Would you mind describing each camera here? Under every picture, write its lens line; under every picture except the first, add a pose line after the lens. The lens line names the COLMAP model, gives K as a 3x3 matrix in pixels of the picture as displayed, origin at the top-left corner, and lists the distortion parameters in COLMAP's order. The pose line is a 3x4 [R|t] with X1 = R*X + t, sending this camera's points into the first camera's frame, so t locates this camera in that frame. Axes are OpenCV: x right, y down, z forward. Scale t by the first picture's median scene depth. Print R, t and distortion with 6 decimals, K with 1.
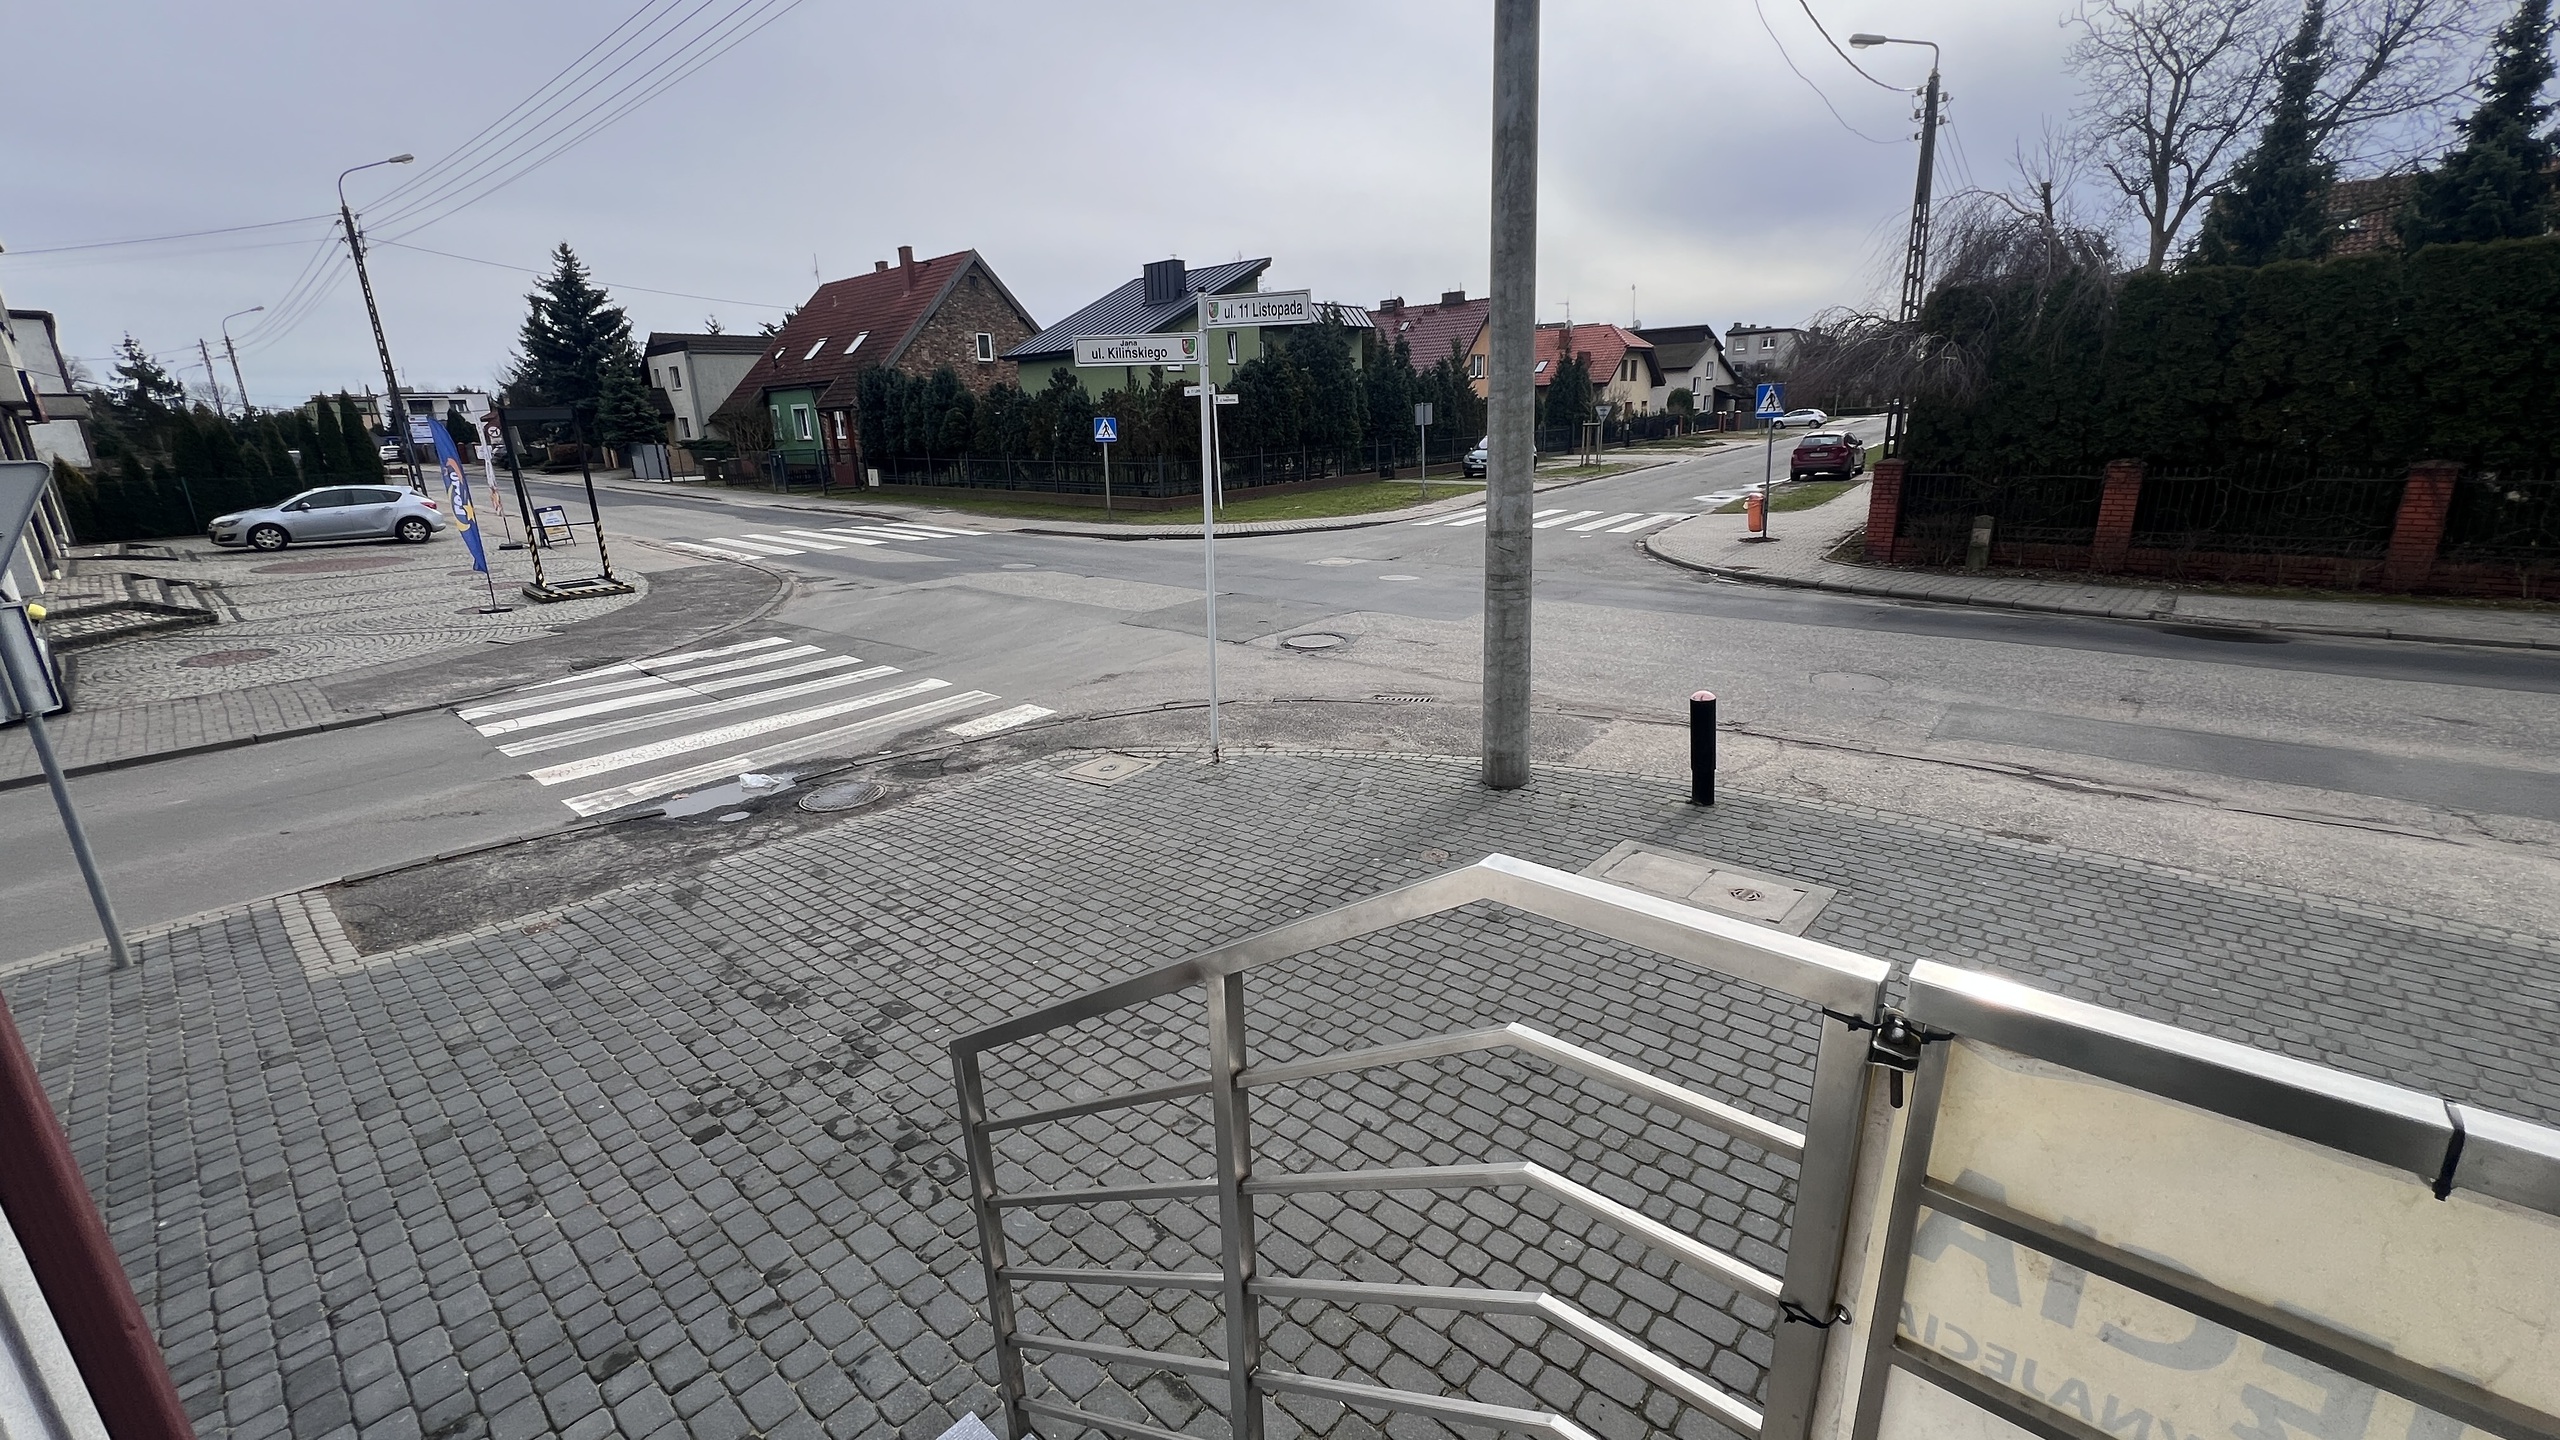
lens RADIAL K [[1020.1, 0, 1271.4], [0, 1020.1, 718.2], [0, 0, 1]] dist [-0.001210, 0.000165]
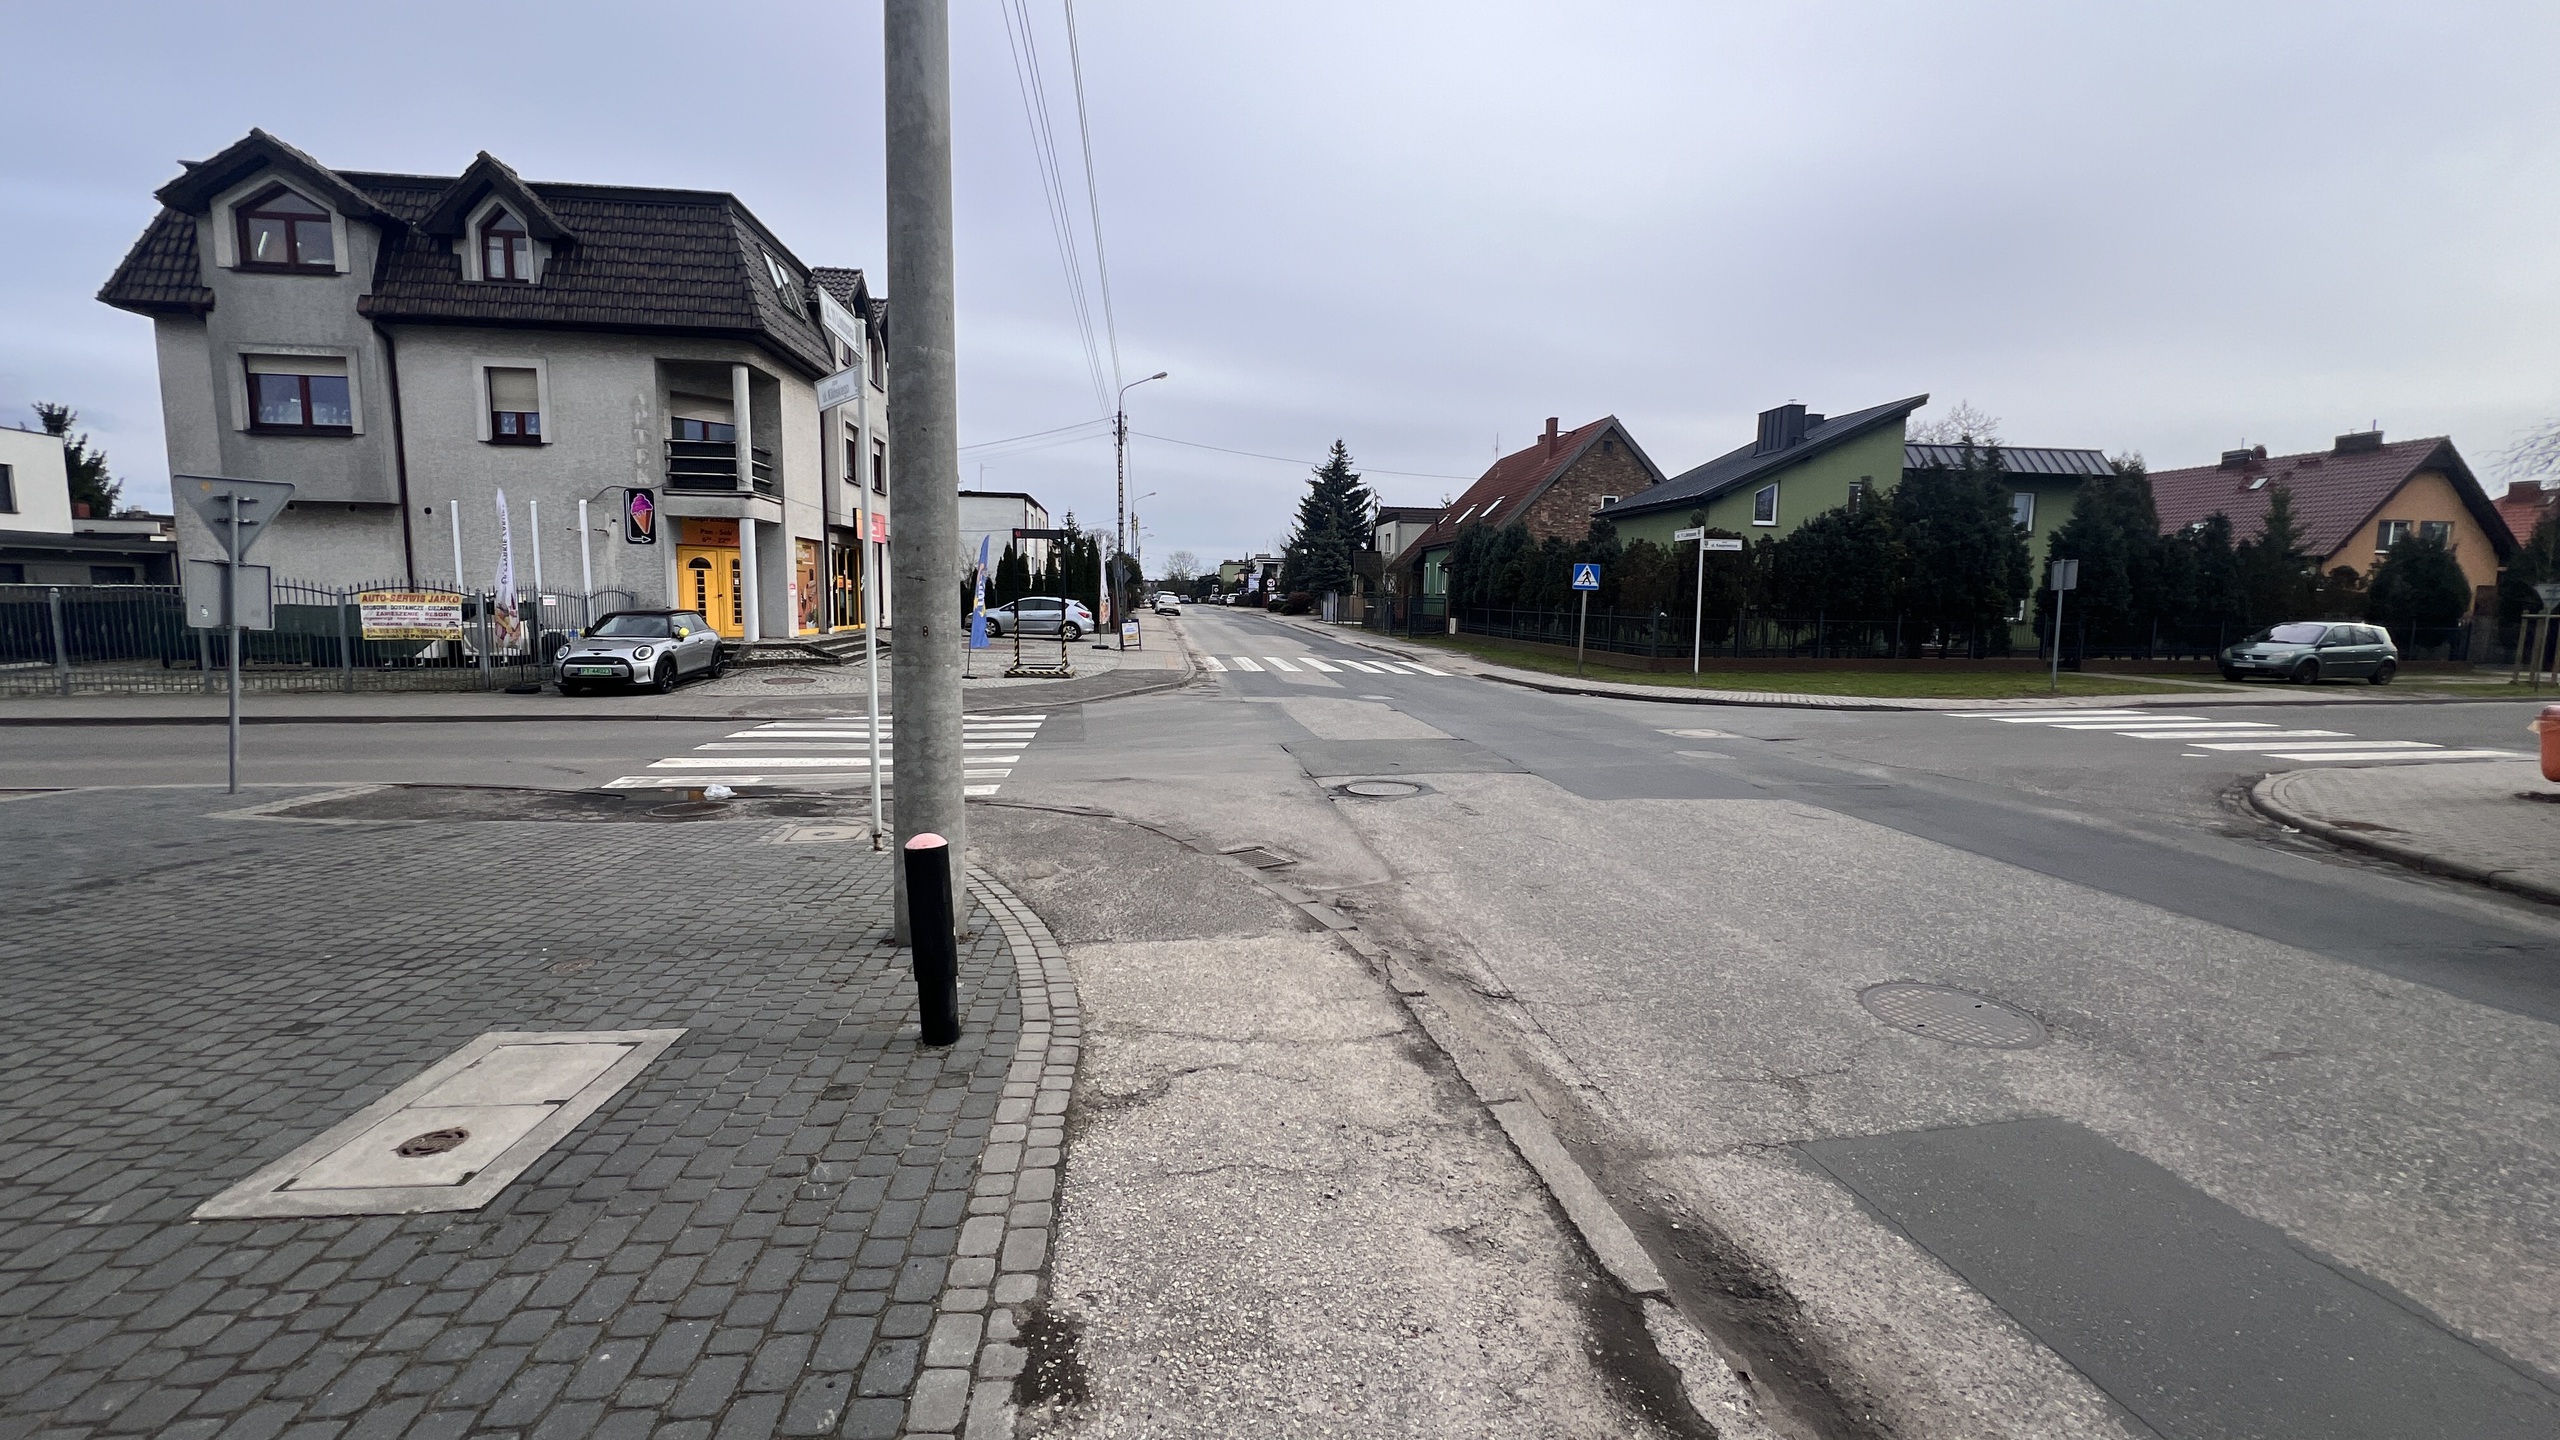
lens RADIAL K [[1020.1, 0, 1279.0], [0, 1020.1, 713.3], [0, 0, 1]] dist [-0.001210, 0.000165]
pose [[0.752302, 0.115970, -0.648532, 0.166583], [-0.226556, 0.969889, -0.089372, -0.015323], [0.618640, 0.214163, 0.755923, 0.120441]]
